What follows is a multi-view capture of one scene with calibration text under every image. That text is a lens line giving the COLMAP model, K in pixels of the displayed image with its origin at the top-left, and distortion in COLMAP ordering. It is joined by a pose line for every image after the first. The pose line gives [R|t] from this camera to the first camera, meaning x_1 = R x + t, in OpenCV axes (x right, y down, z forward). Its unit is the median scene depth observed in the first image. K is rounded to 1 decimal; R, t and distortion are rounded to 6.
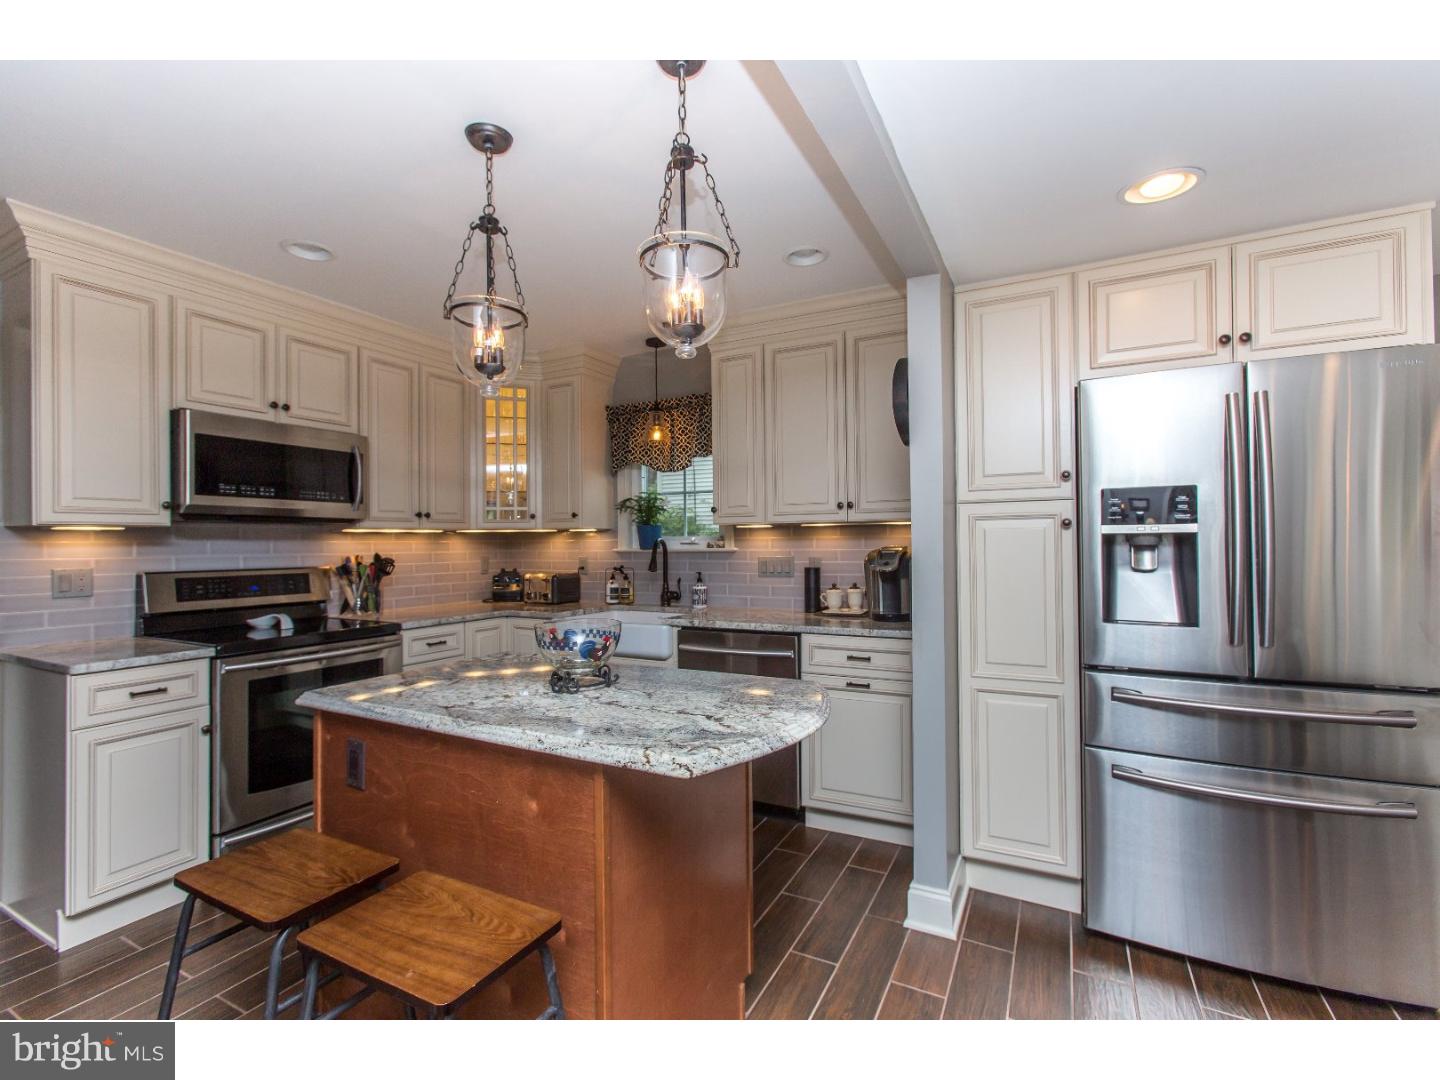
lens RADIAL K [[645.9, 0, 719.8], [0, 645.9, 537.5], [0, 0, 1]] dist [-0.019532, 0.012959]
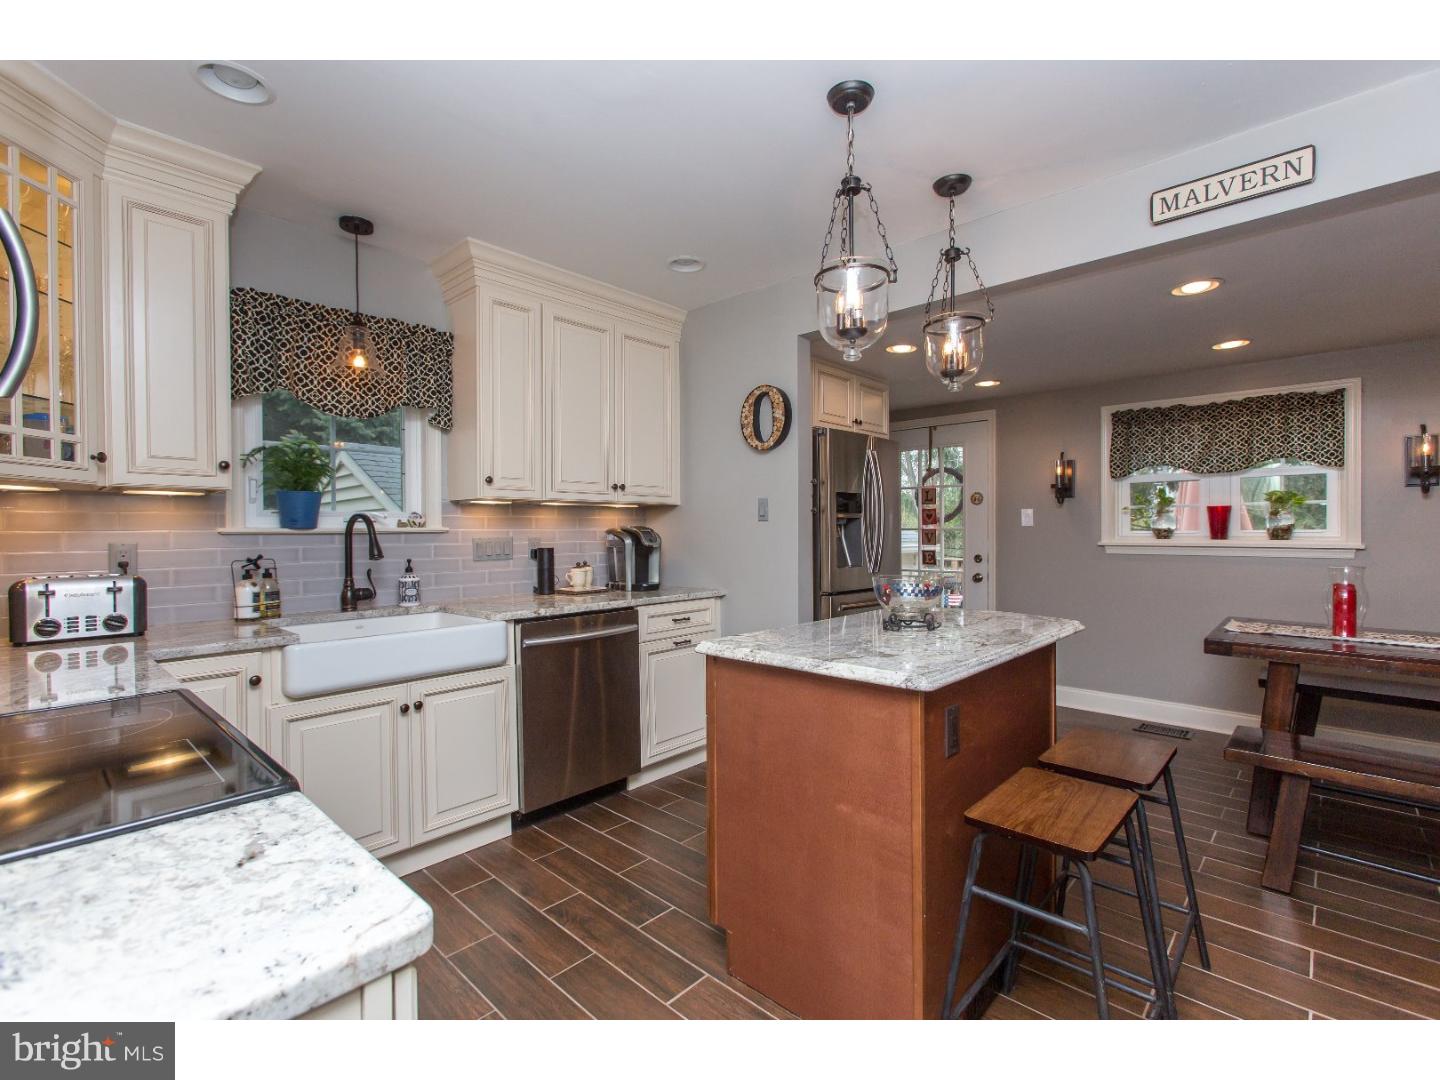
lens RADIAL K [[654.2, 0, 720.0], [0, 654.2, 540.0], [0, 0, 1]] dist [0.000493, 0.000661]
pose [[0.268377, -0.007142, 0.963287, -0.863470], [-0.005637, 0.999944, 0.008984, 0.028849], [-0.963297, -0.007841, 0.268322, 0.572768]]
